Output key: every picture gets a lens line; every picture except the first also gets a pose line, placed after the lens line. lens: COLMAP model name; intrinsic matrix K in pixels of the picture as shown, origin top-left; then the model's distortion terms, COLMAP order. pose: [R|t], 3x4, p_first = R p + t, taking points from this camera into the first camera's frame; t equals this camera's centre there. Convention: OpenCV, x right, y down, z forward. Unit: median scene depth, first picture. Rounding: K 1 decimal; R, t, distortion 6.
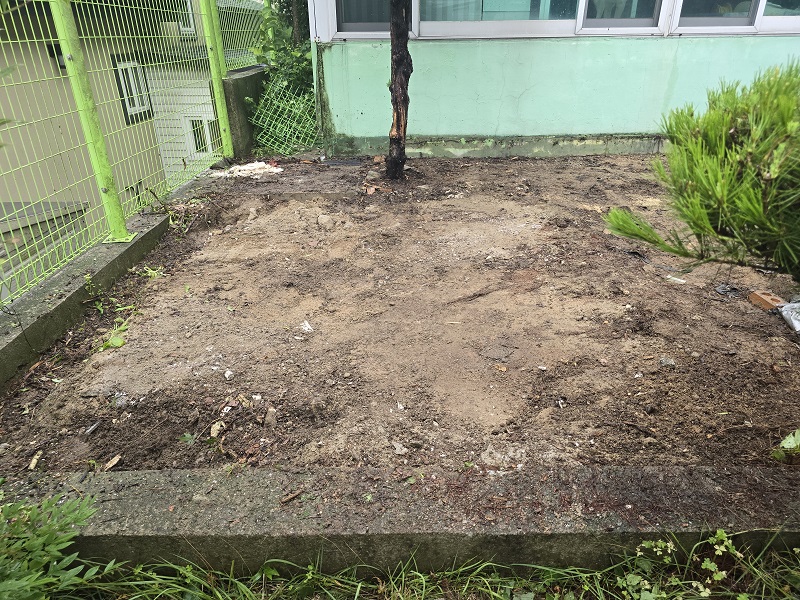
lens RADIAL K [[539.2, 0, 400.0], [0, 539.2, 300.0], [0, 0, 1]] dist [-0.018375, -0.001502]
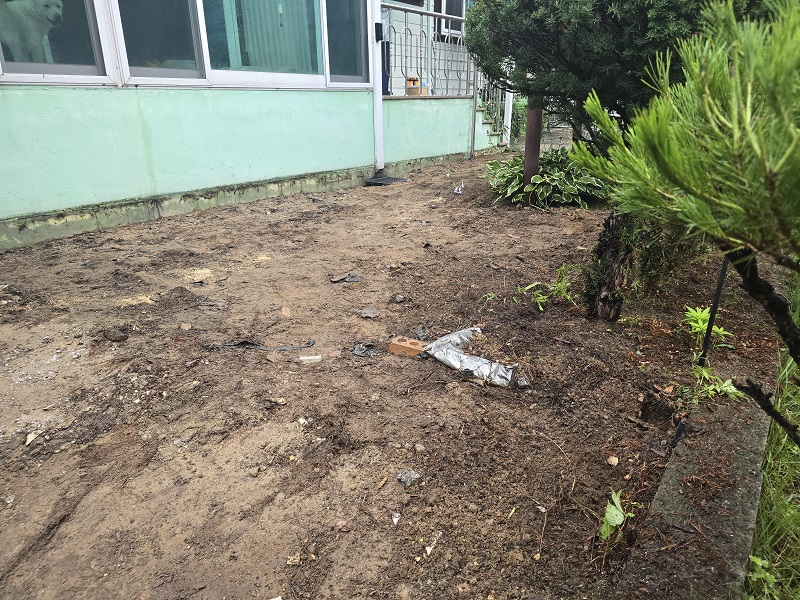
lens RADIAL K [[536.7, 0, 401.6], [0, 536.7, 295.3], [0, 0, 1]] dist [0.073279, -0.053194]
pose [[0.579796, -0.266437, 0.769966, -0.010469], [0.358253, 0.932131, 0.052782, -0.097394], [-0.731773, 0.245240, 0.635898, 0.281349]]
